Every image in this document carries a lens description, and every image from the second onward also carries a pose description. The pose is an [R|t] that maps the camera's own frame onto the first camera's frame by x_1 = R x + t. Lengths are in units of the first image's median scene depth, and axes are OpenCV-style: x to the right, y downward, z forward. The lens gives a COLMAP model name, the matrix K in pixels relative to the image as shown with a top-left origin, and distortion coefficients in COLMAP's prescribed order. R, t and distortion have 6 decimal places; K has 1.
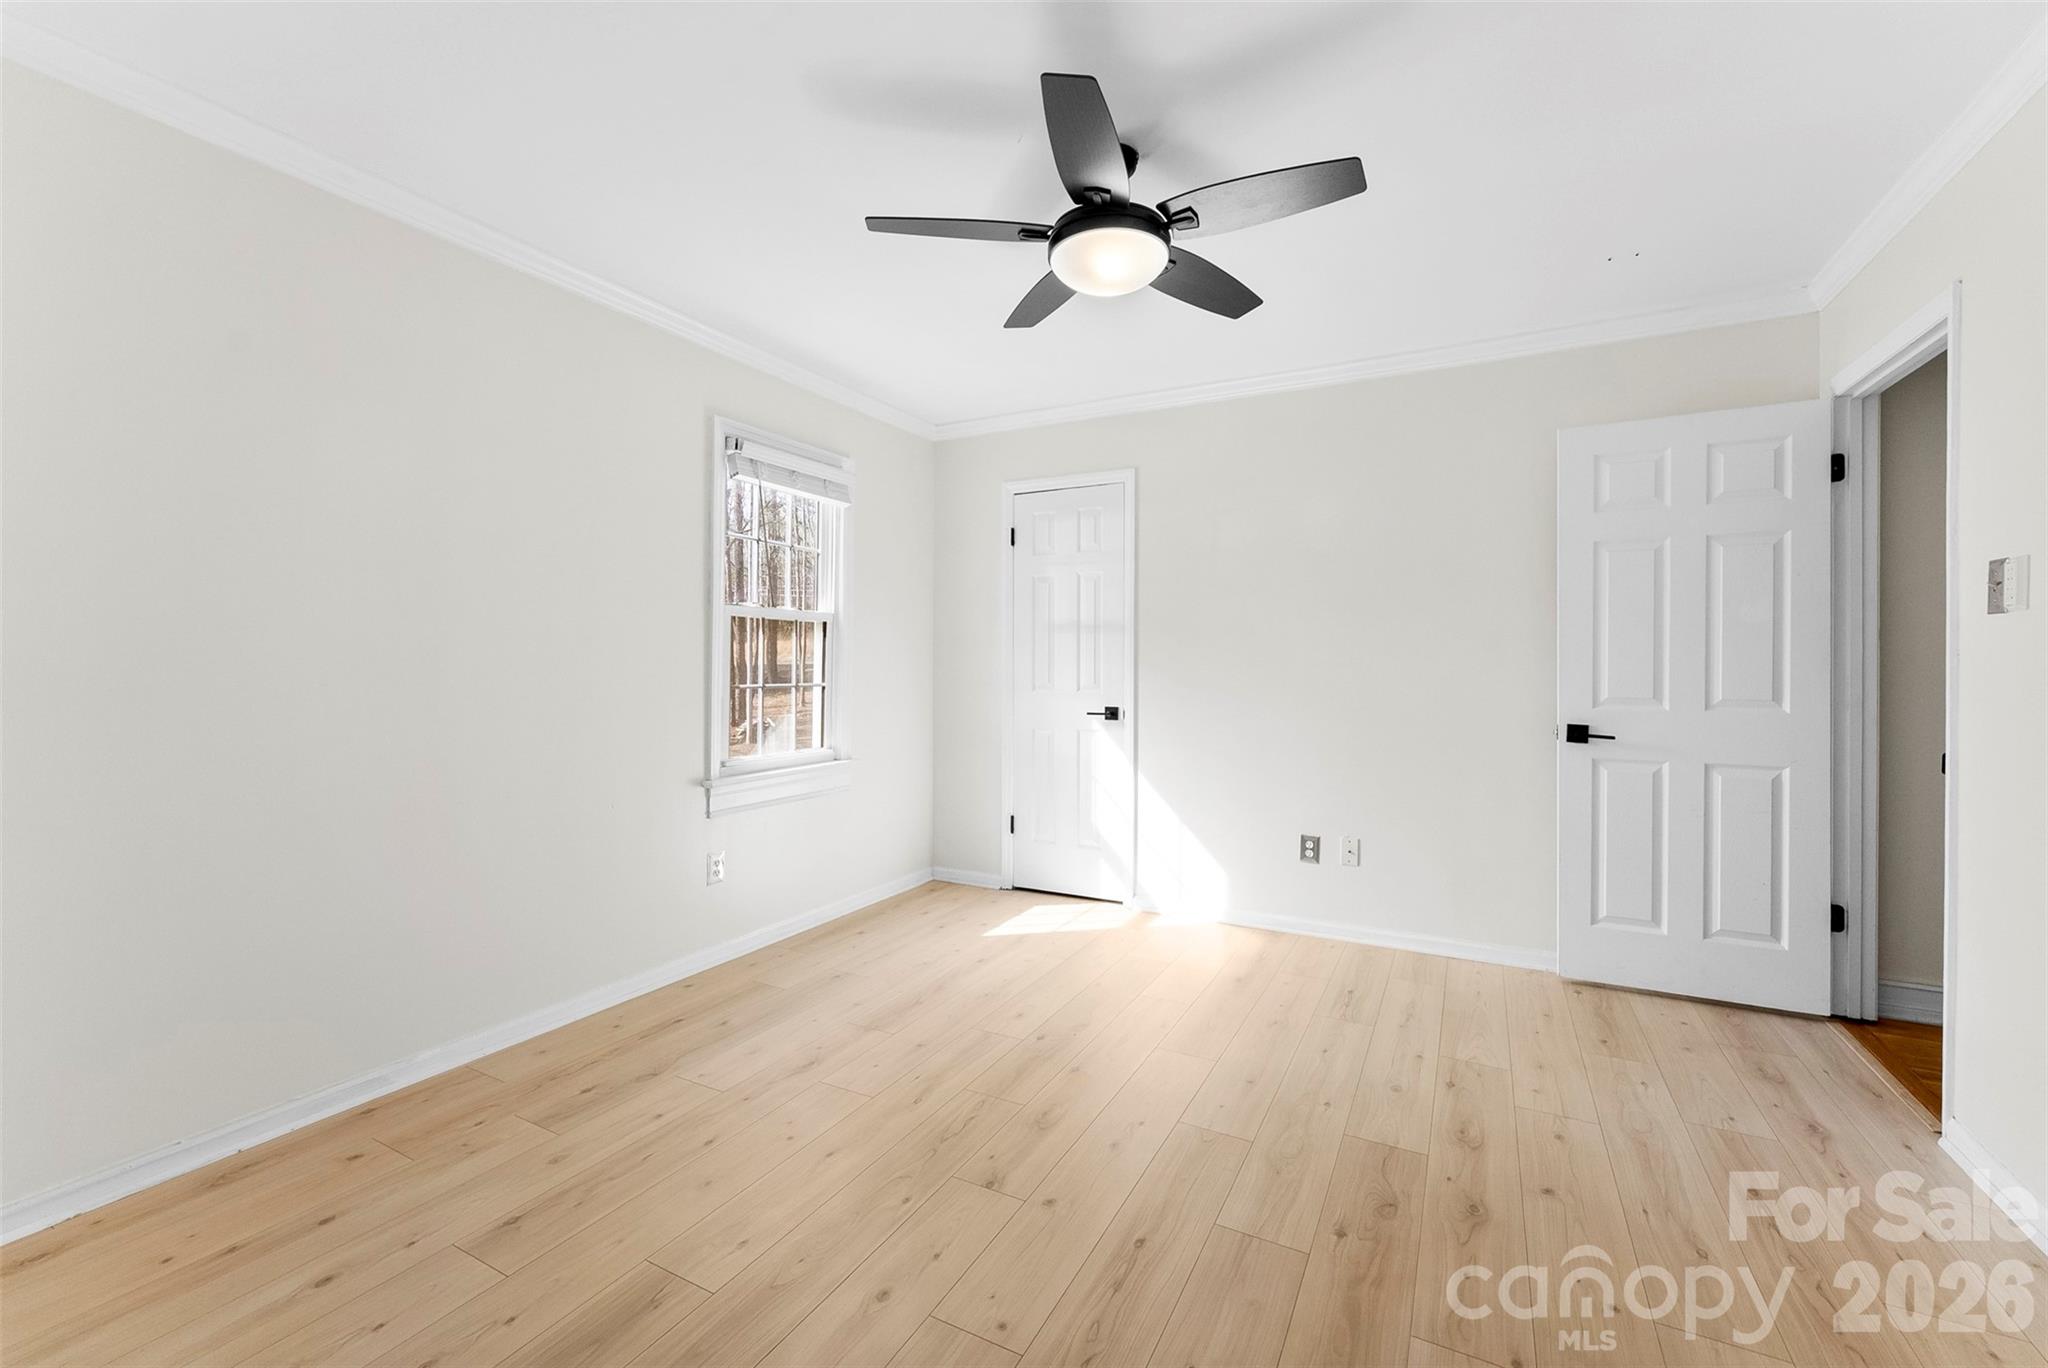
lens RADIAL K [[830.5, 0, 1028.7], [0, 830.5, 681.9], [0, 0, 1]] dist [-0.001803, -0.000459]
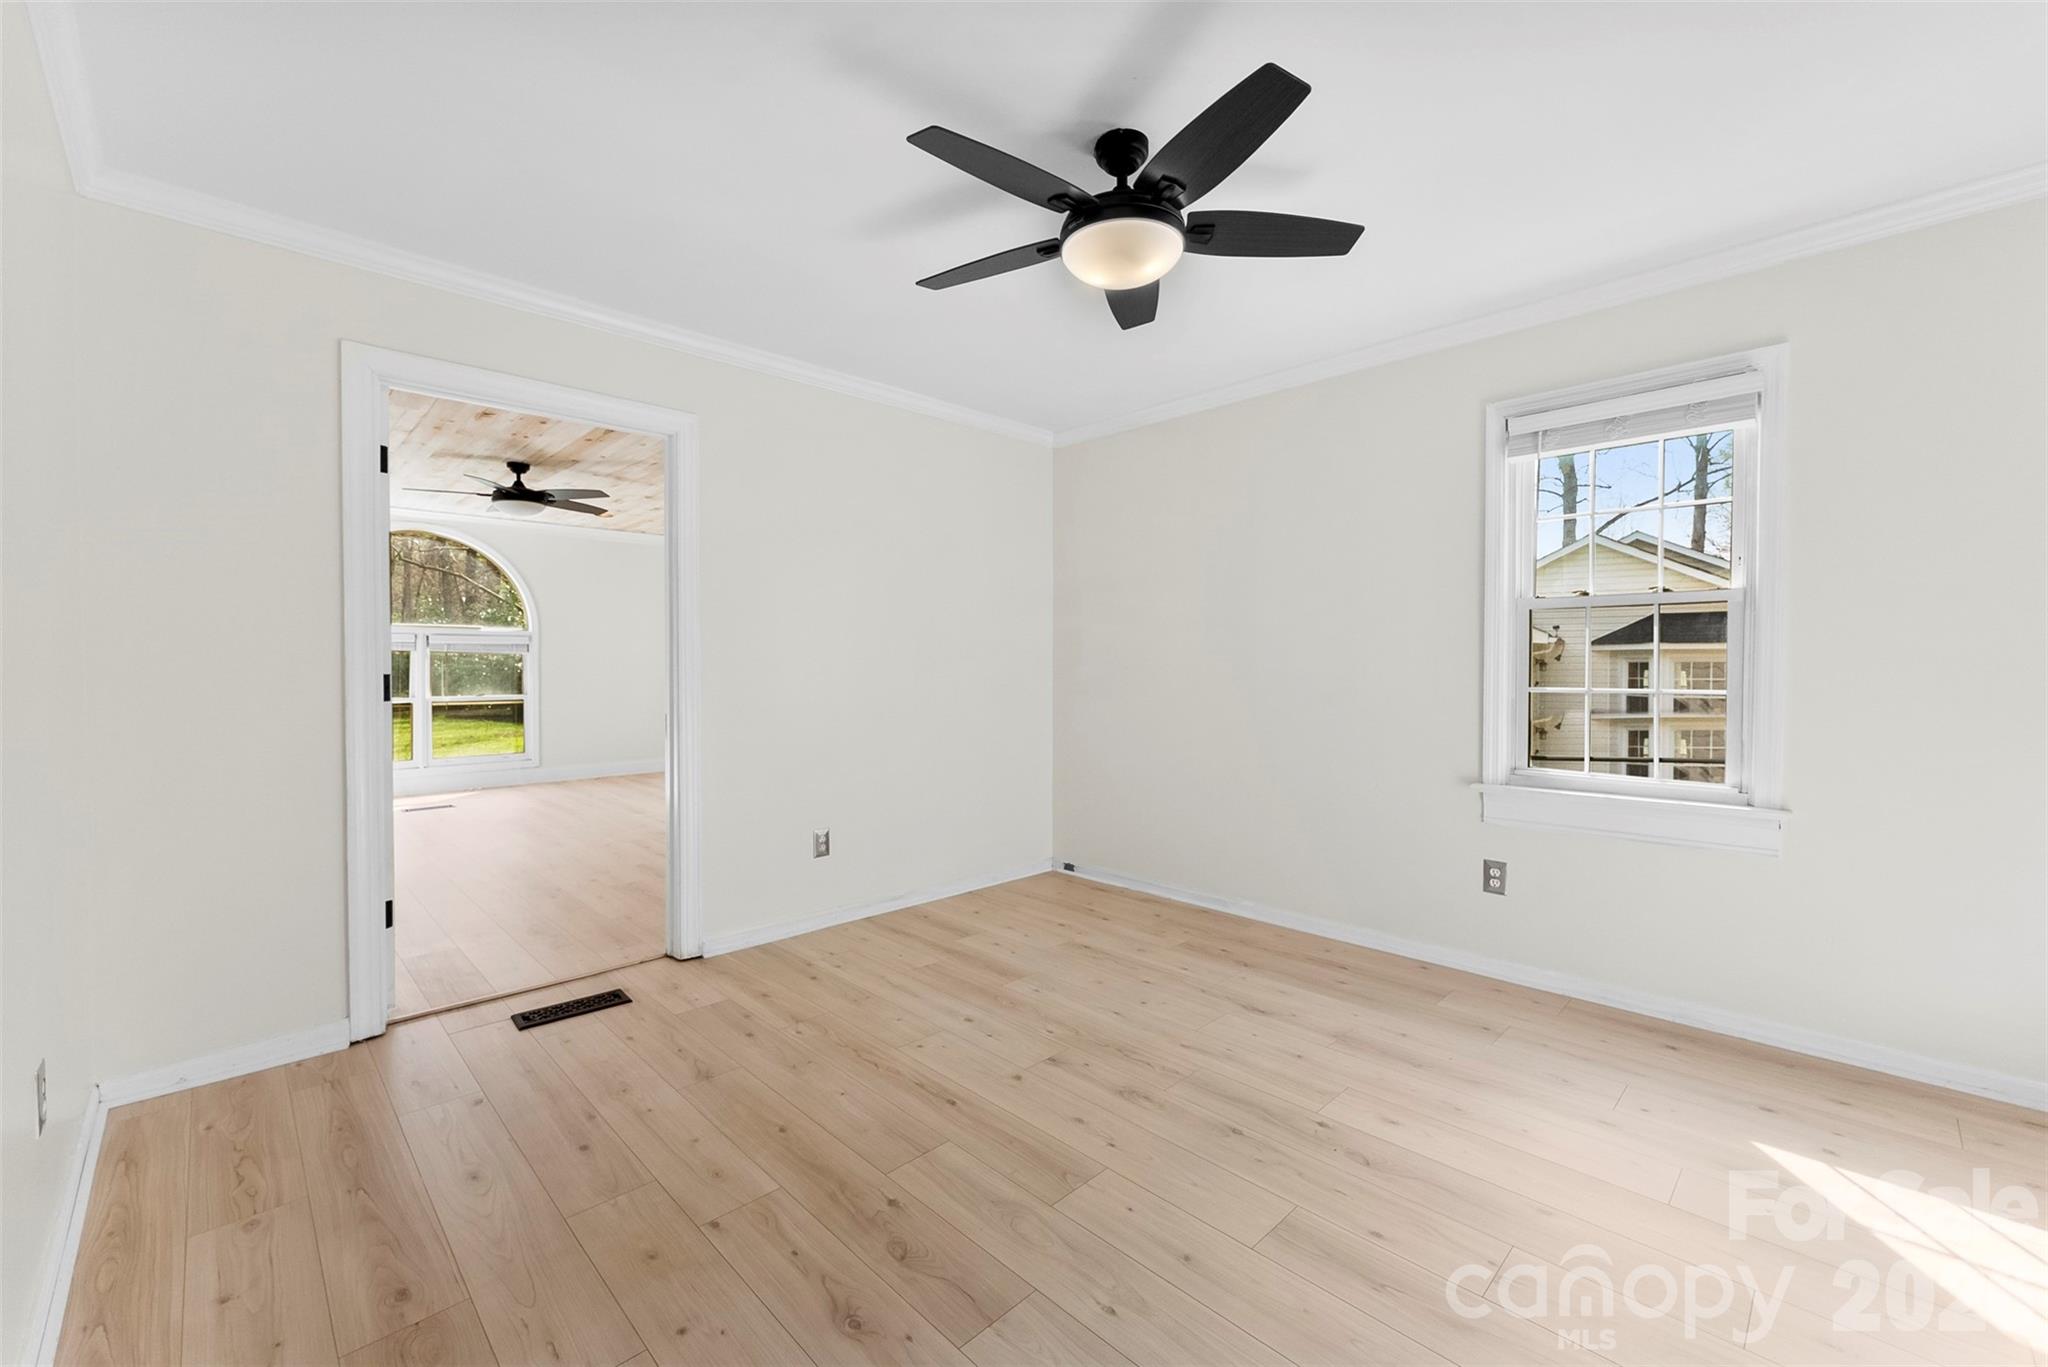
lens RADIAL K [[830.5, 0, 1028.7], [0, 830.5, 681.4], [0, 0, 1]] dist [-0.001803, -0.000459]
pose [[-0.291315, 0.018438, -0.956450, 1.010111], [-0.017622, 0.999541, 0.024636, -0.022182], [0.956465, 0.024031, -0.290856, 1.110450]]
